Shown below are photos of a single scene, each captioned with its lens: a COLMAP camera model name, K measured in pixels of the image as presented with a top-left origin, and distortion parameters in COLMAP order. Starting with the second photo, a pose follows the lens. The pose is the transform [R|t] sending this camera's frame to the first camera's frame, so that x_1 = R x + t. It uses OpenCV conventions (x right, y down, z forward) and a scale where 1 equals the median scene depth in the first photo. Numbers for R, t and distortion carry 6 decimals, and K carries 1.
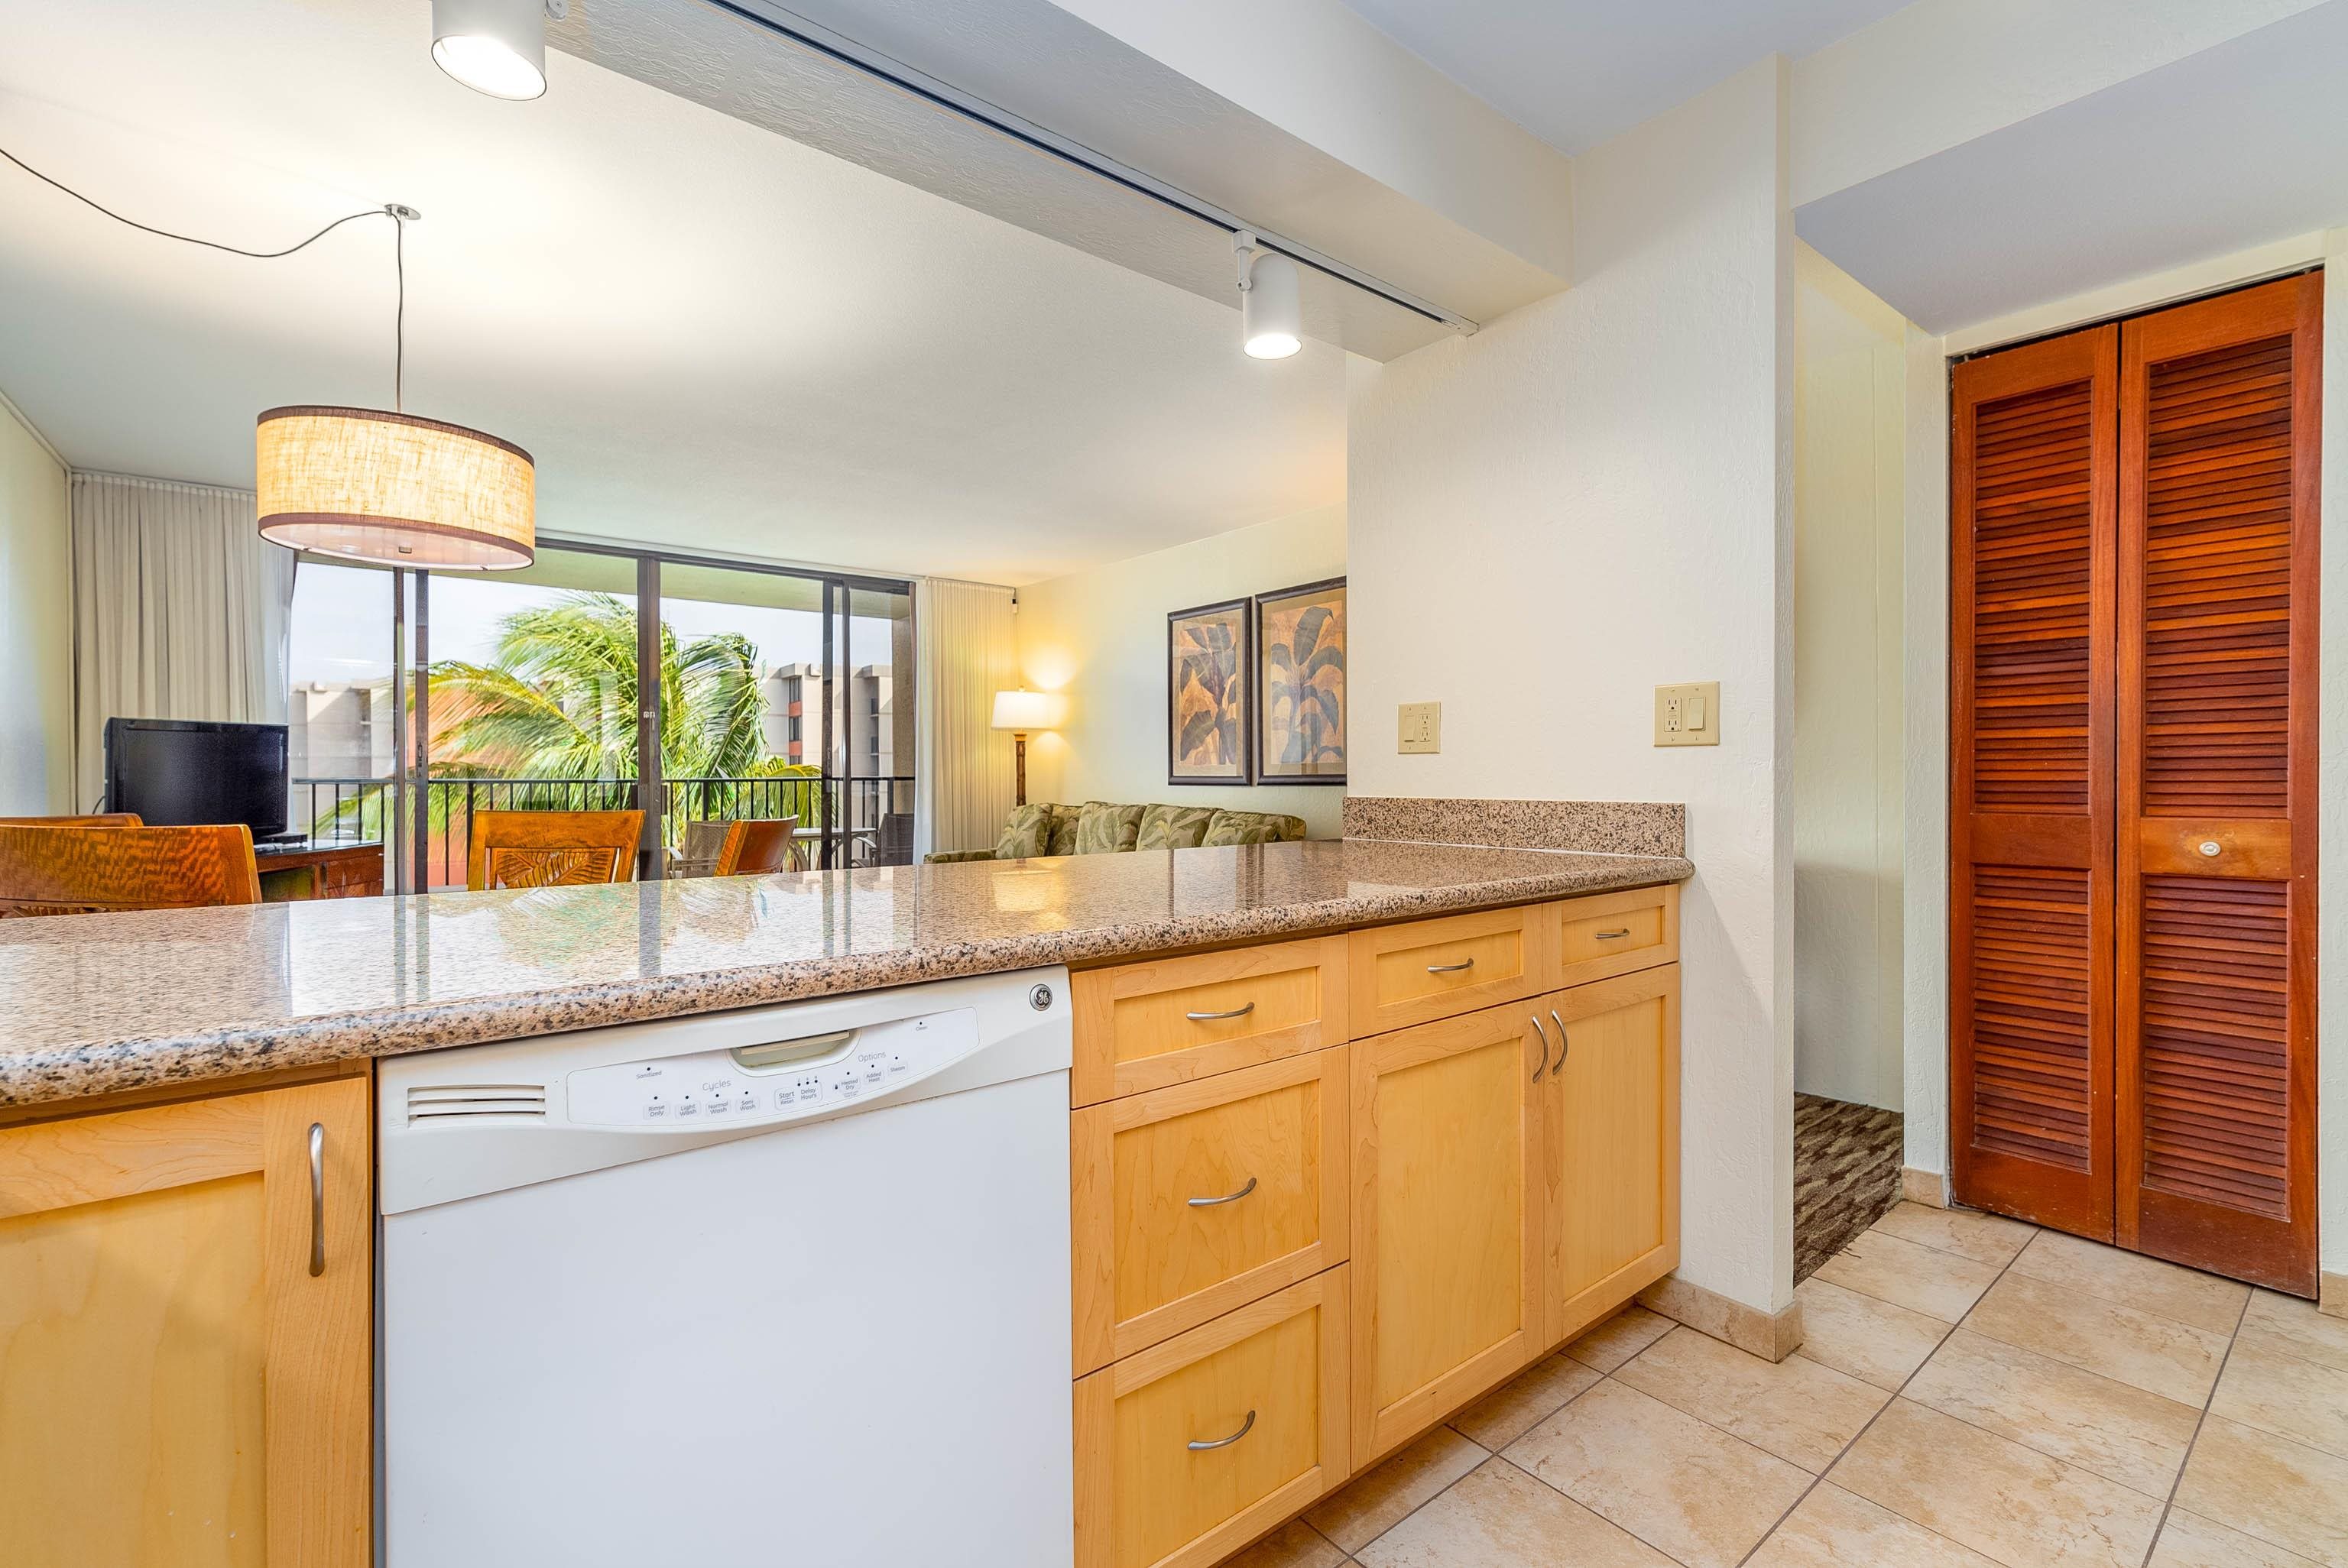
lens RADIAL K [[1021.1, 0, 1173.4], [0, 1021.1, 782.1], [0, 0, 1]] dist [0.001404, -0.000164]
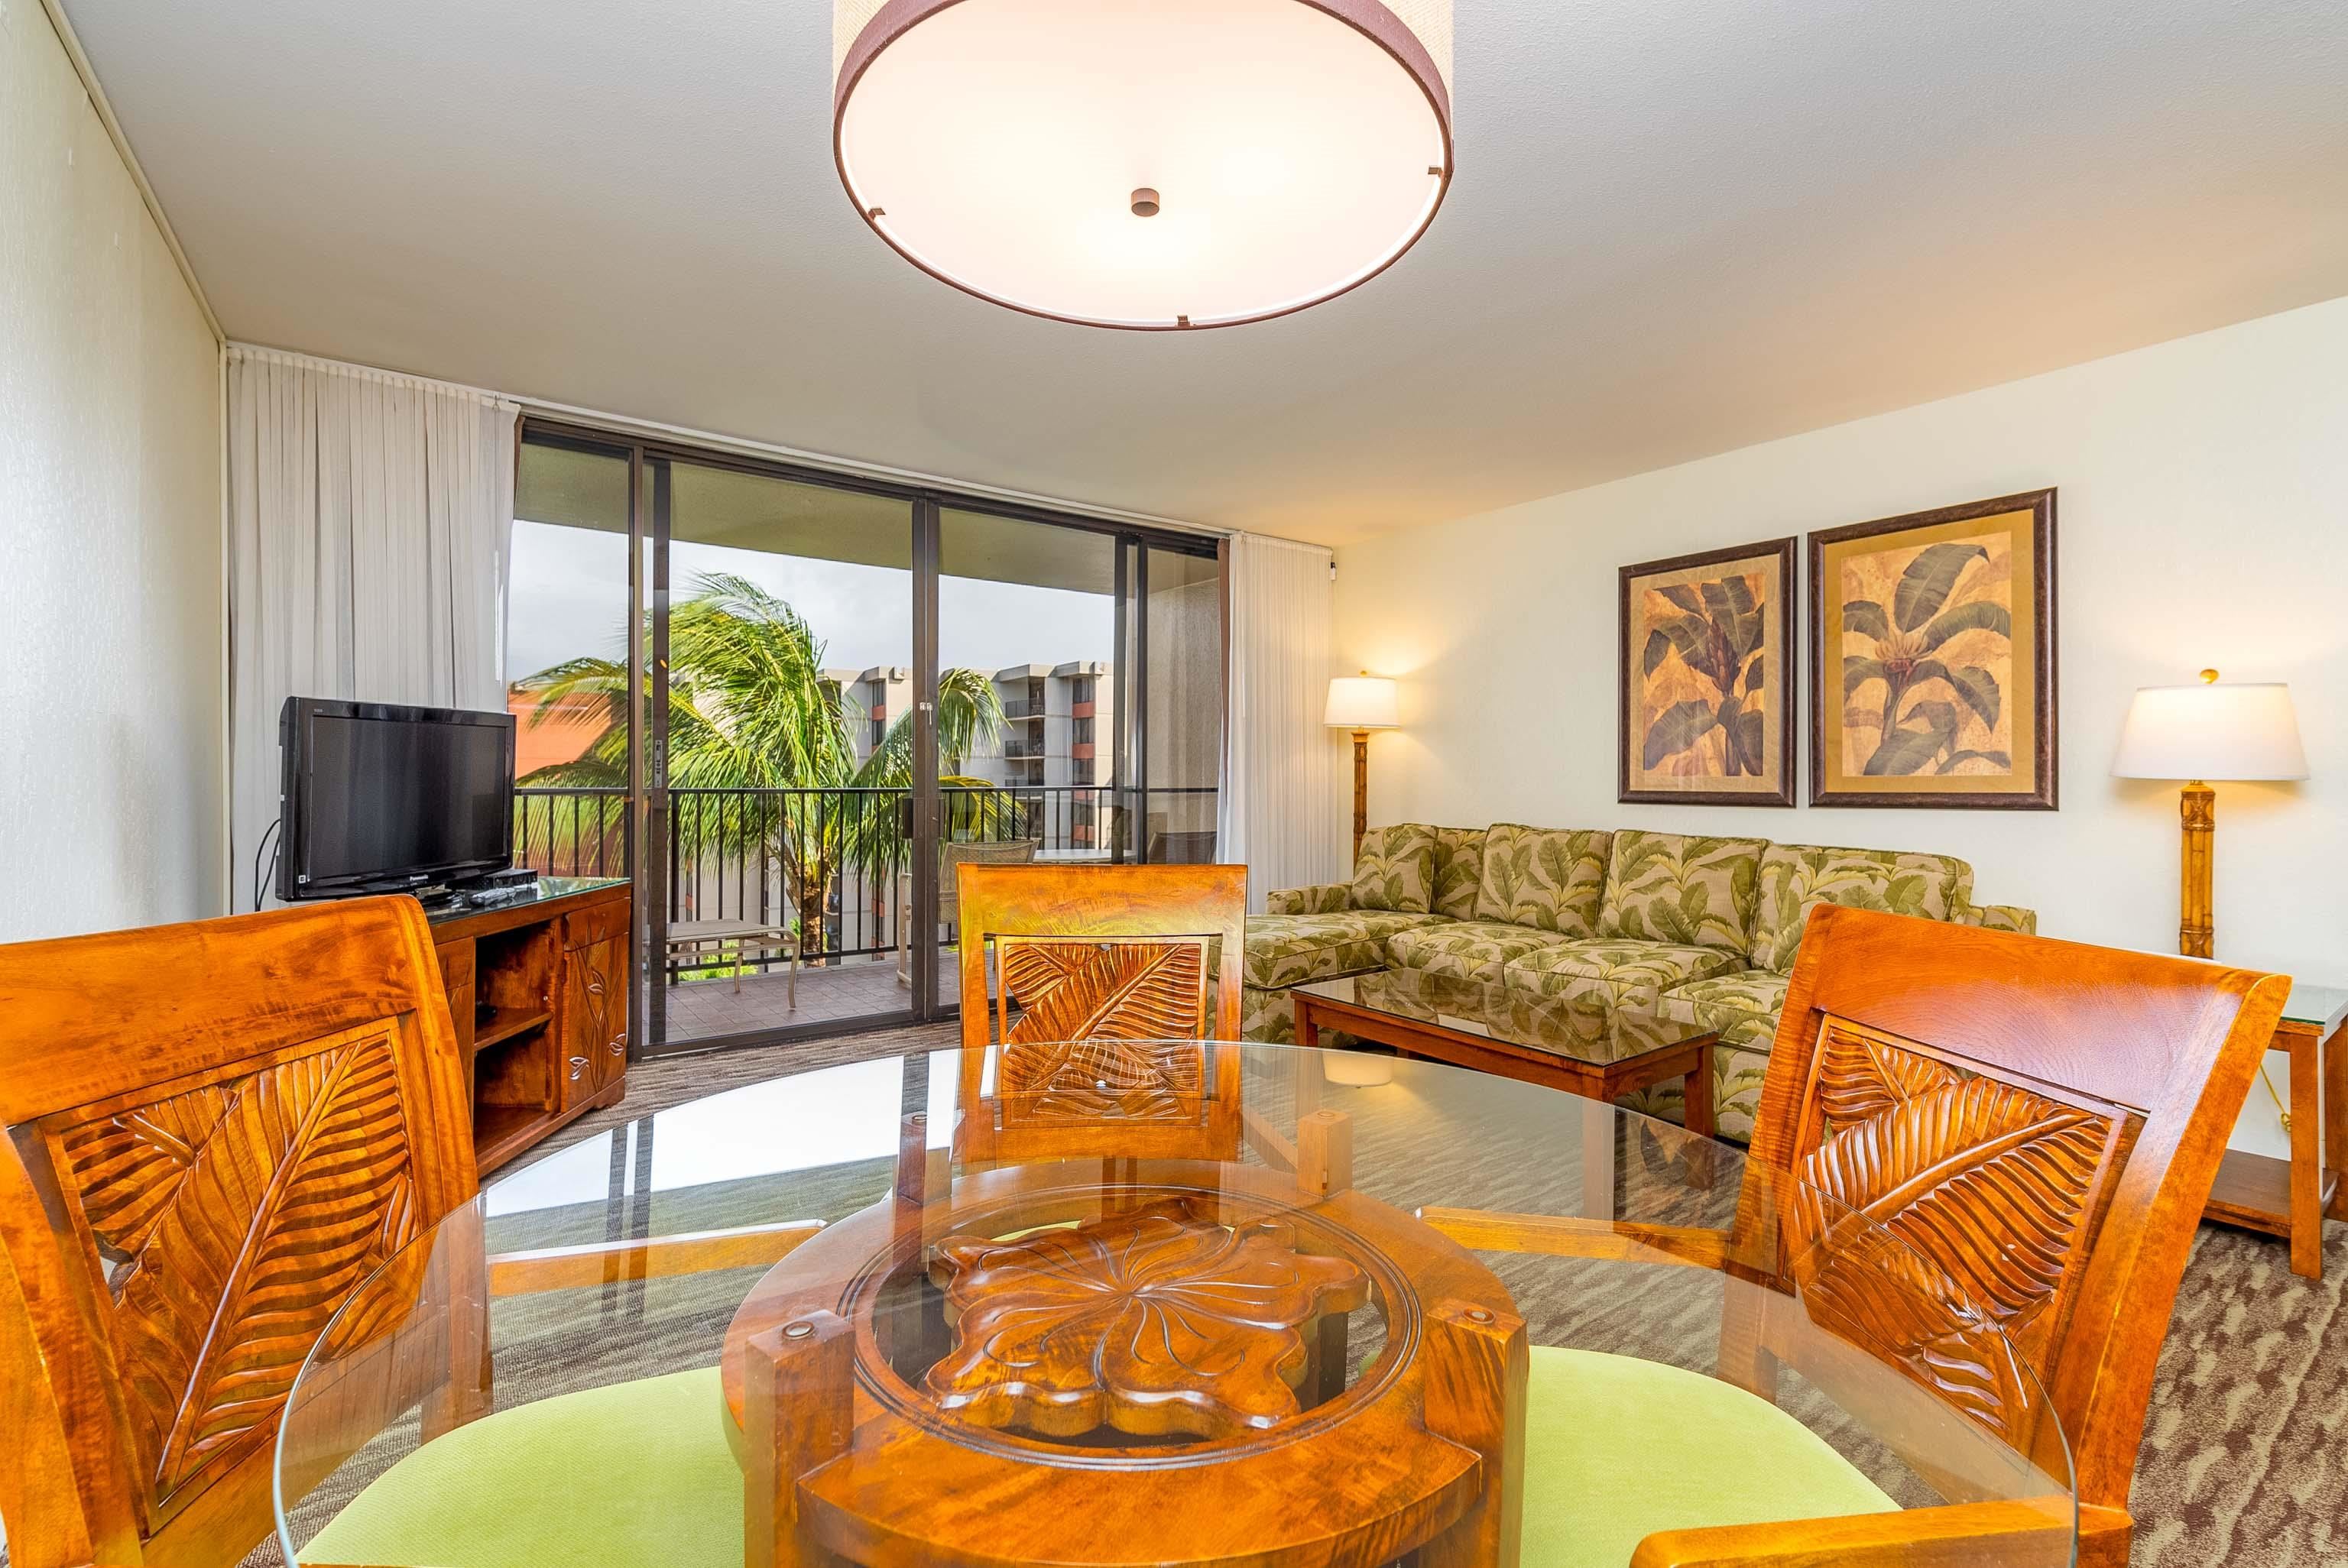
lens RADIAL K [[1021.1, 0, 1164.9], [0, 1021.1, 777.1], [0, 0, 1]] dist [0.001404, -0.000164]
pose [[0.998102, 0.005850, -0.061308, -0.298550], [-0.006474, 0.999929, -0.009978, -0.006541], [0.061245, 0.010356, 0.998069, 0.262535]]
